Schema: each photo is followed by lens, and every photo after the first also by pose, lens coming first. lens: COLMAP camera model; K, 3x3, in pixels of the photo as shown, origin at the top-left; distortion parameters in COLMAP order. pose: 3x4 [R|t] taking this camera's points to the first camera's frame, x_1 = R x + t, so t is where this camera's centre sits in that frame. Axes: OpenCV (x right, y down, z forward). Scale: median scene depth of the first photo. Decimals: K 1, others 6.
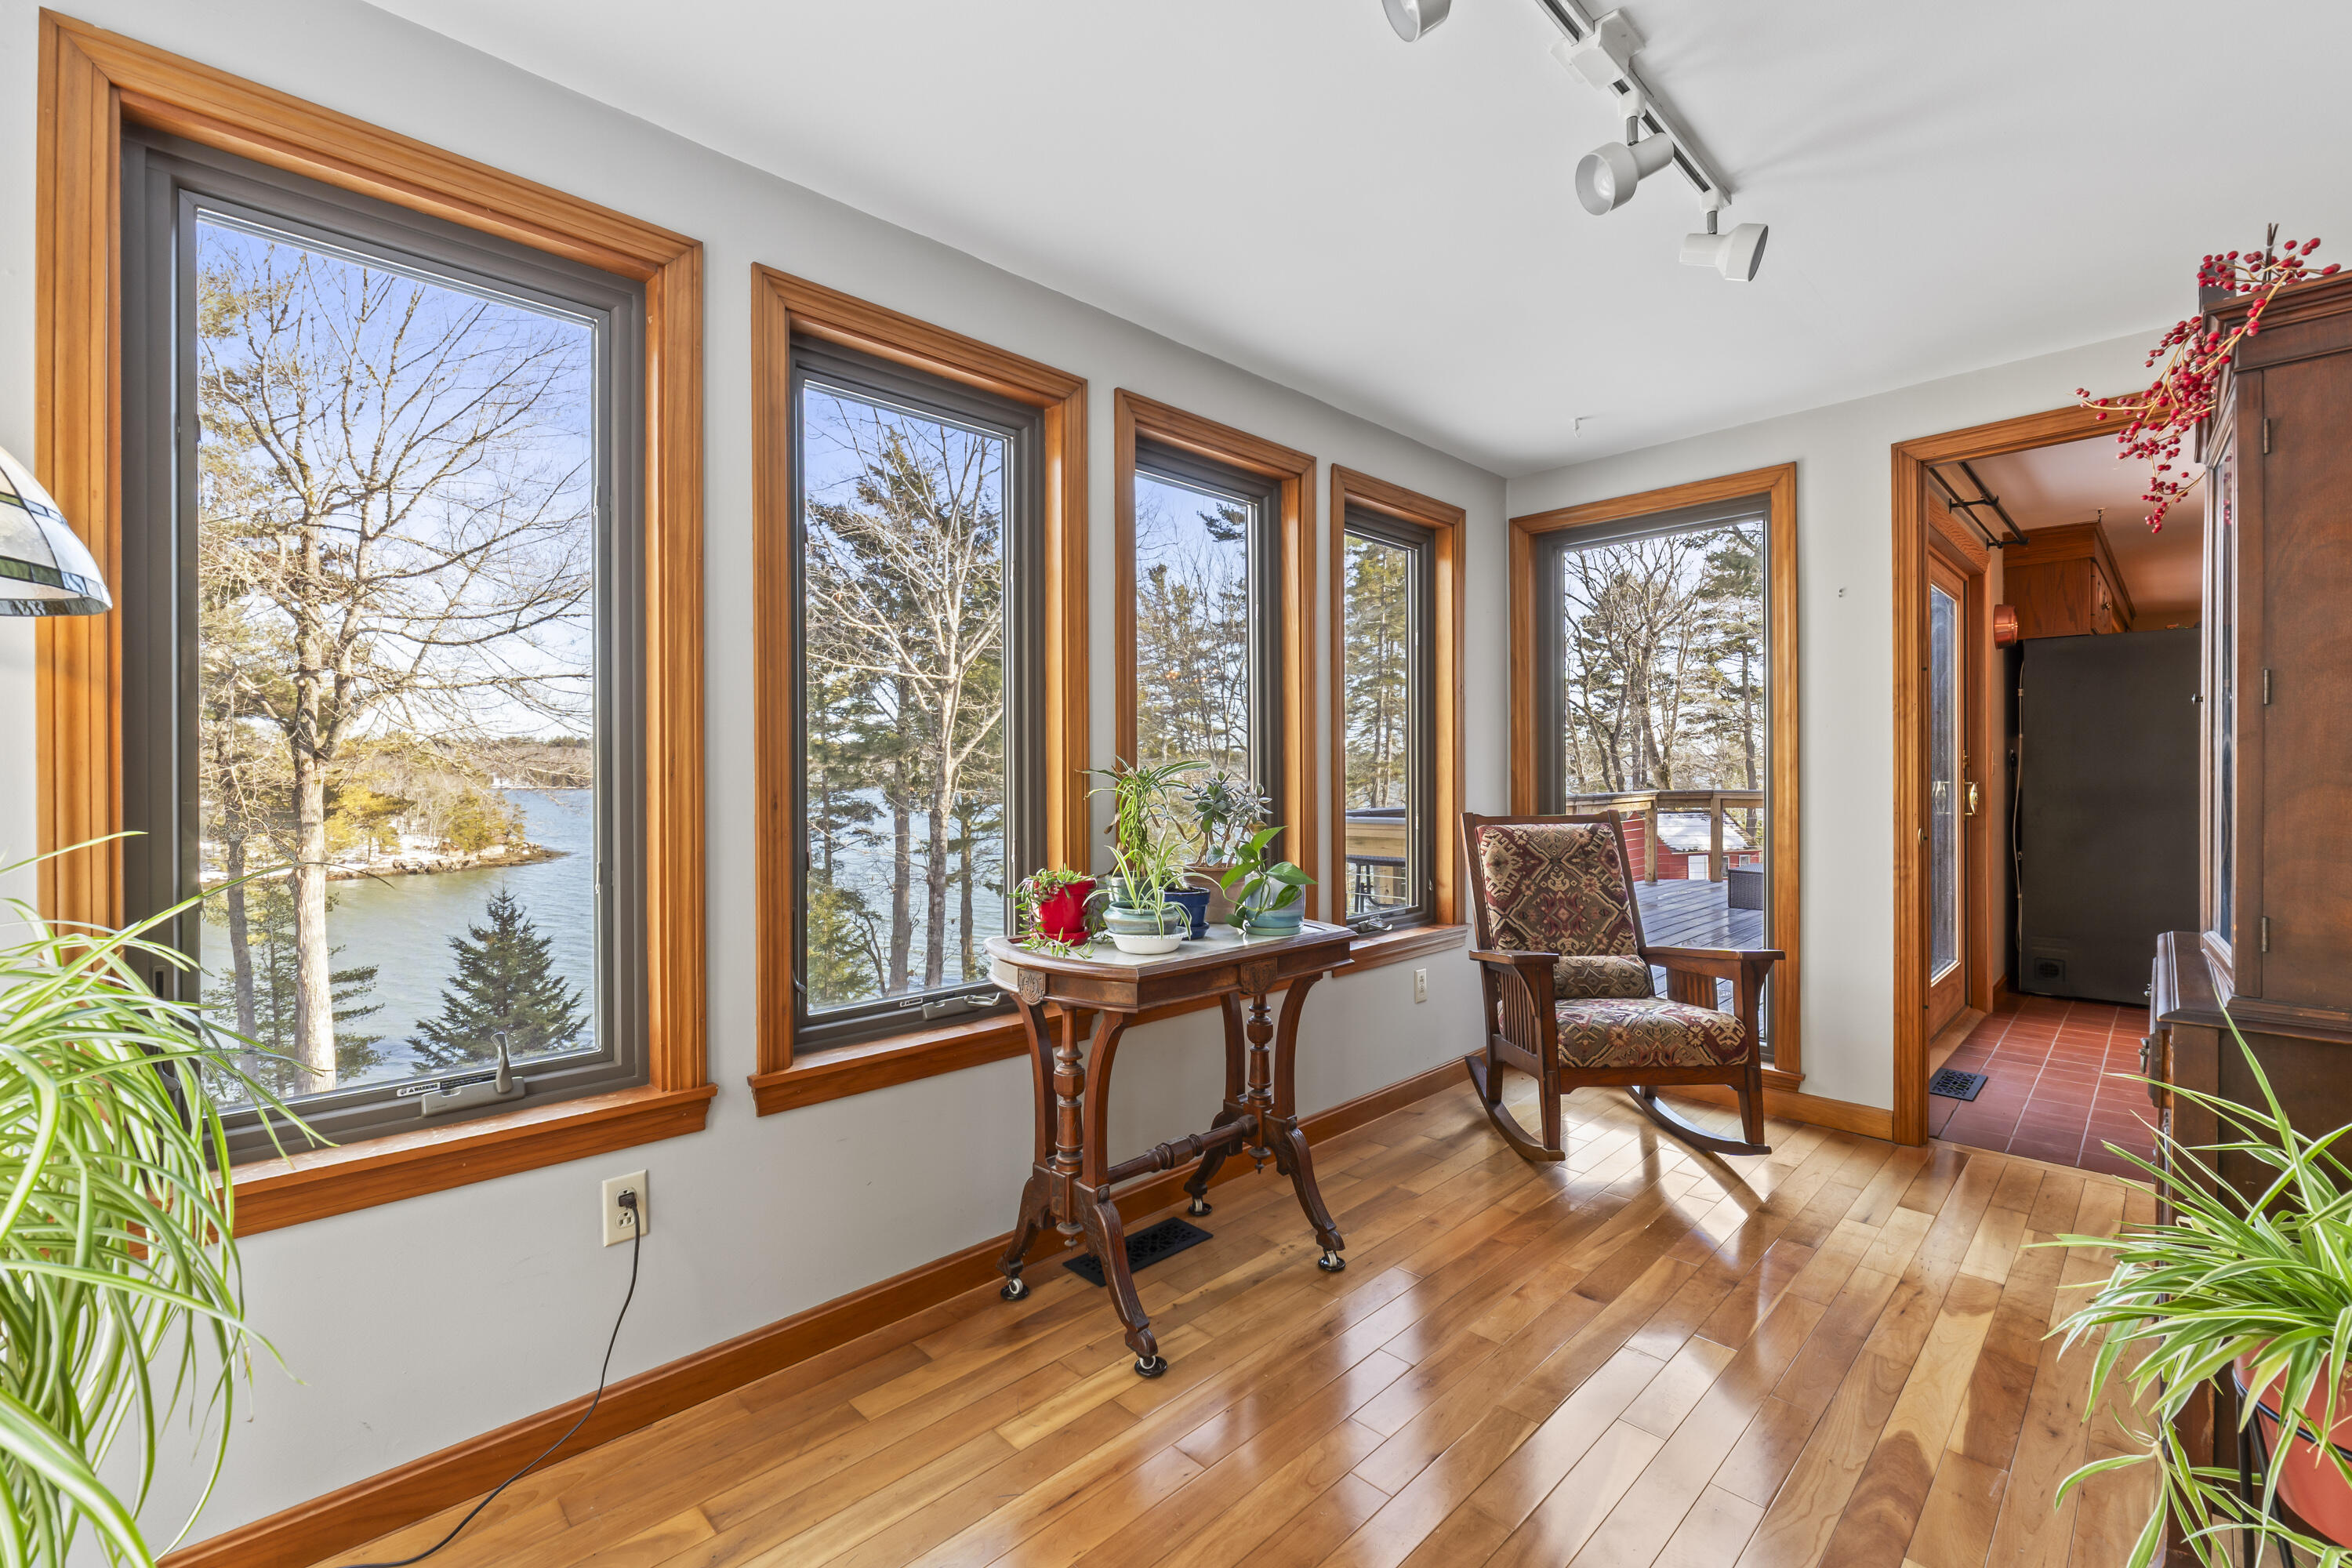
lens RADIAL K [[989.8, 0, 1162.5], [0, 989.8, 780.0], [0, 0, 1]] dist [-0.011348, 0.001032]
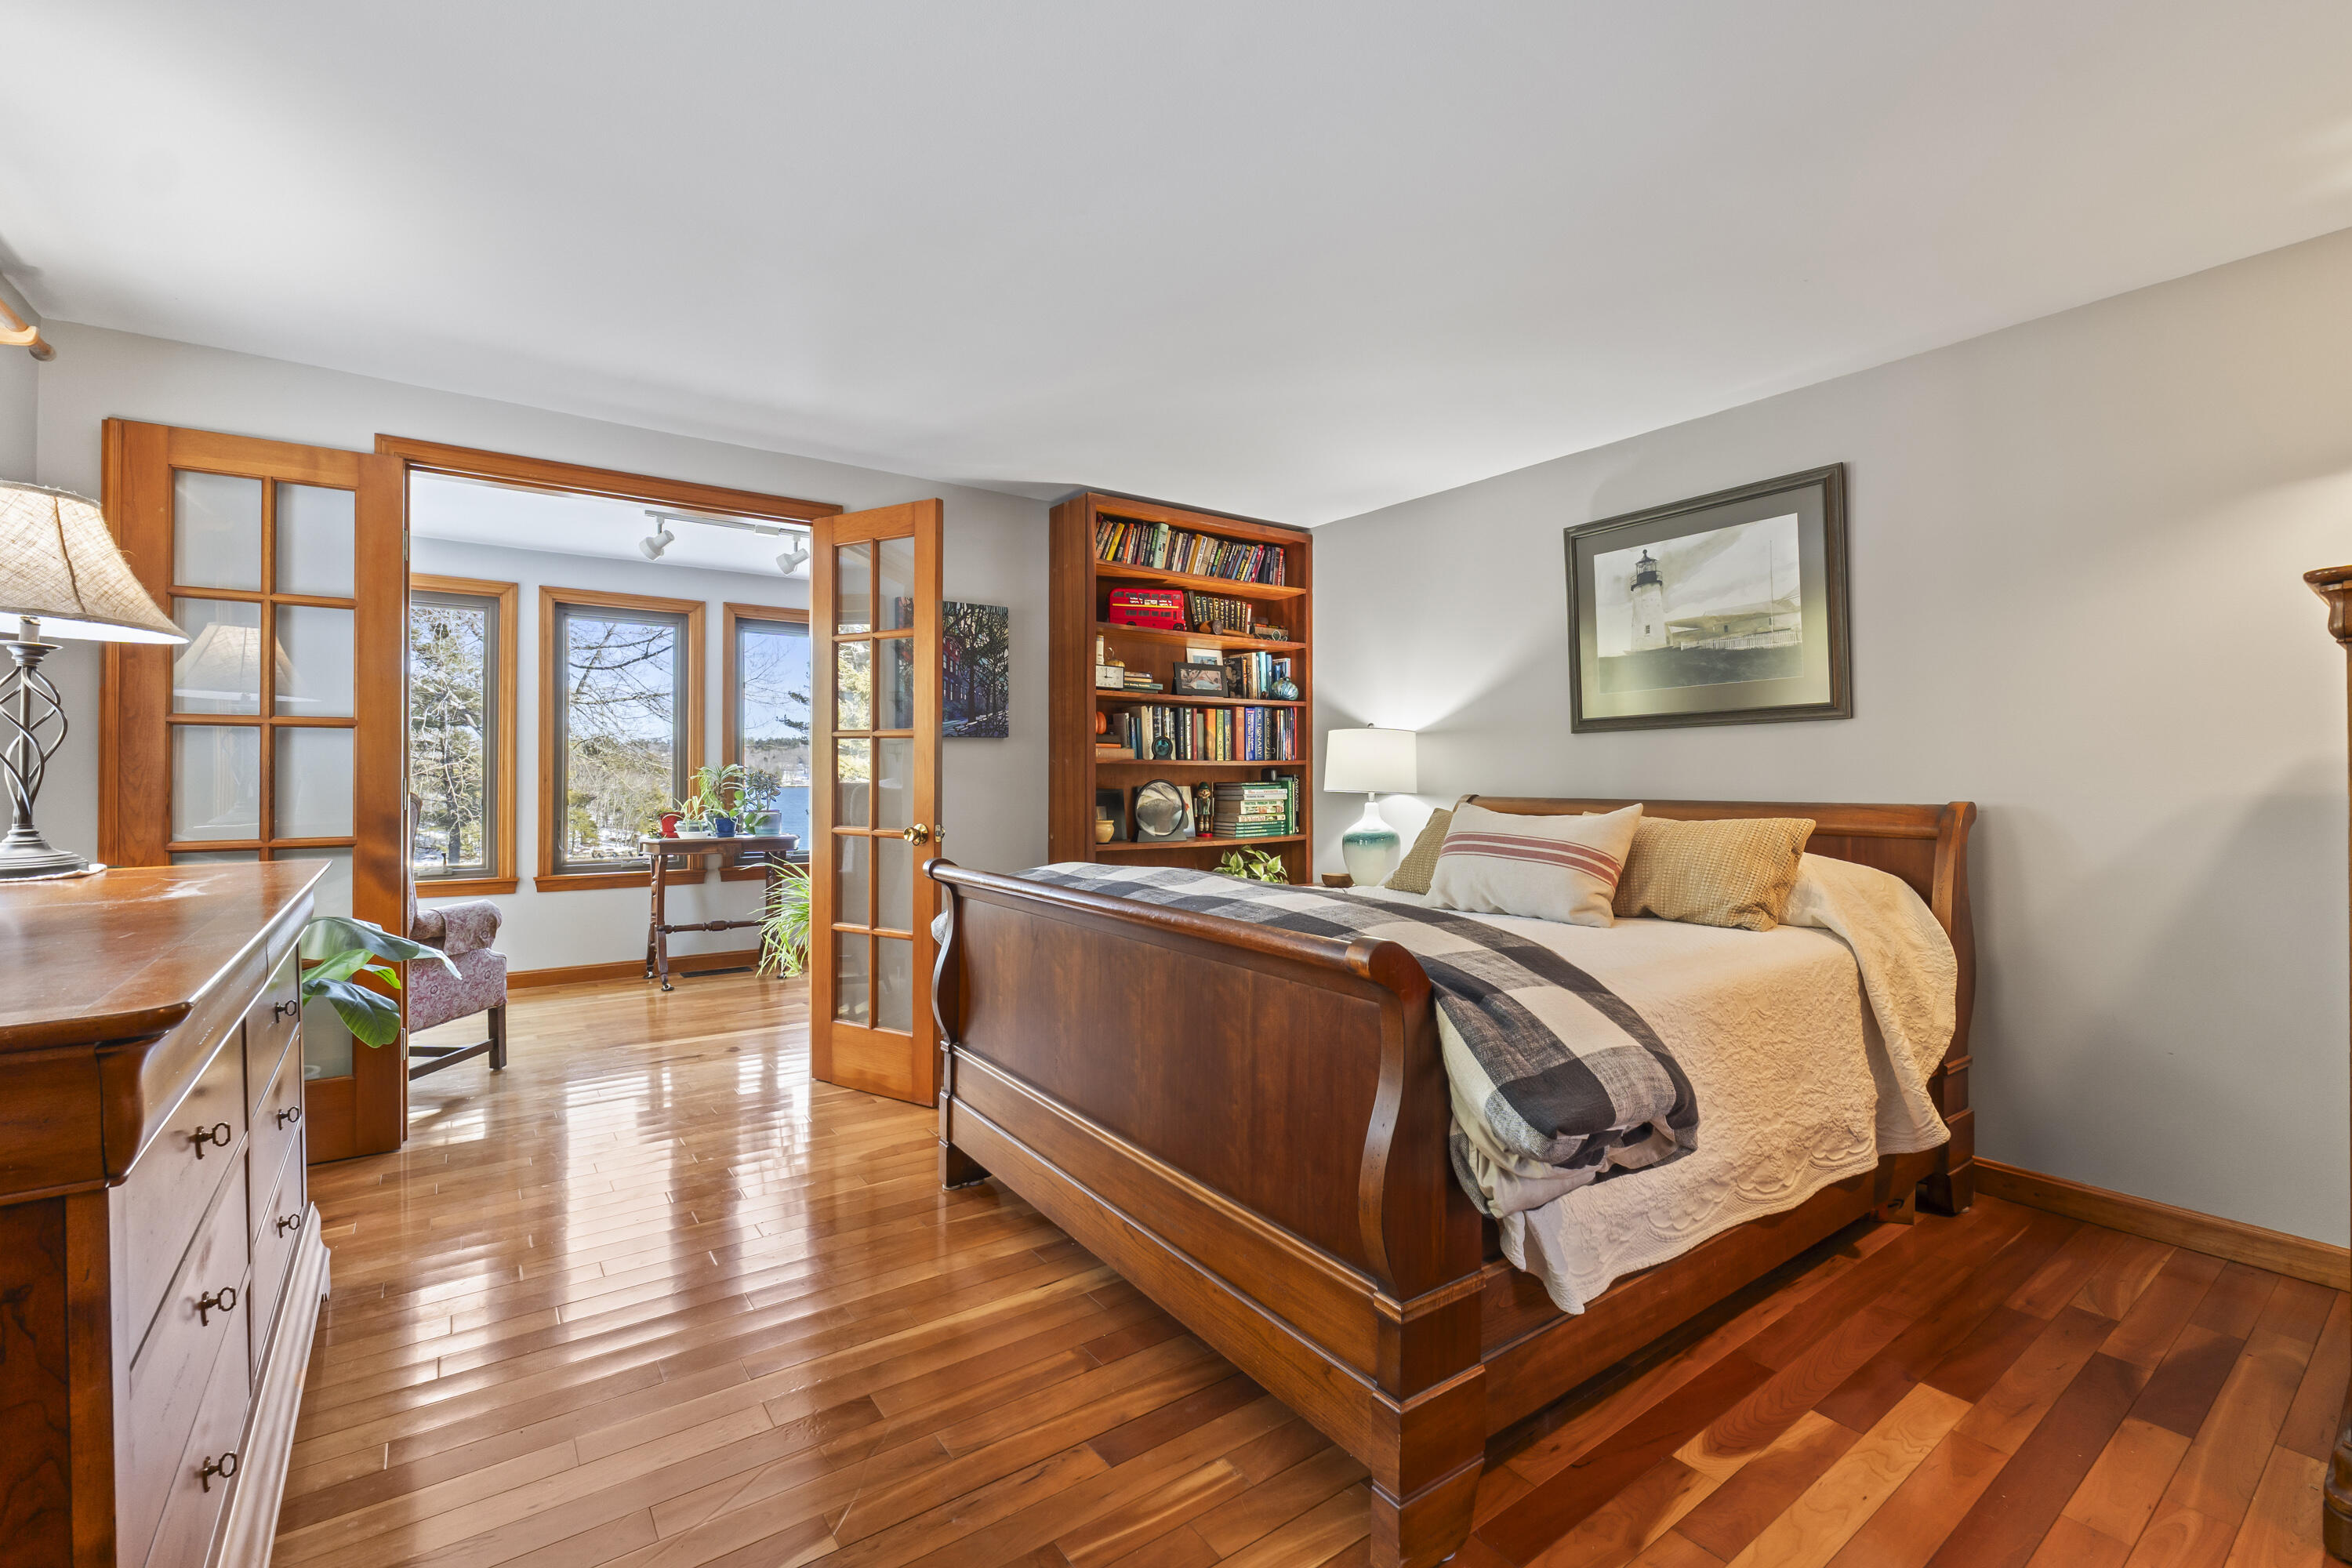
lens RADIAL K [[989.8, 0, 1173.4], [0, 989.8, 781.1], [0, 0, 1]] dist [-0.011348, 0.001032]
pose [[0.991022, 0.004195, -0.133630, 1.693477], [-0.004333, 0.999990, -0.000745, 0.020729], [0.133625, 0.001317, 0.991031, -1.479504]]
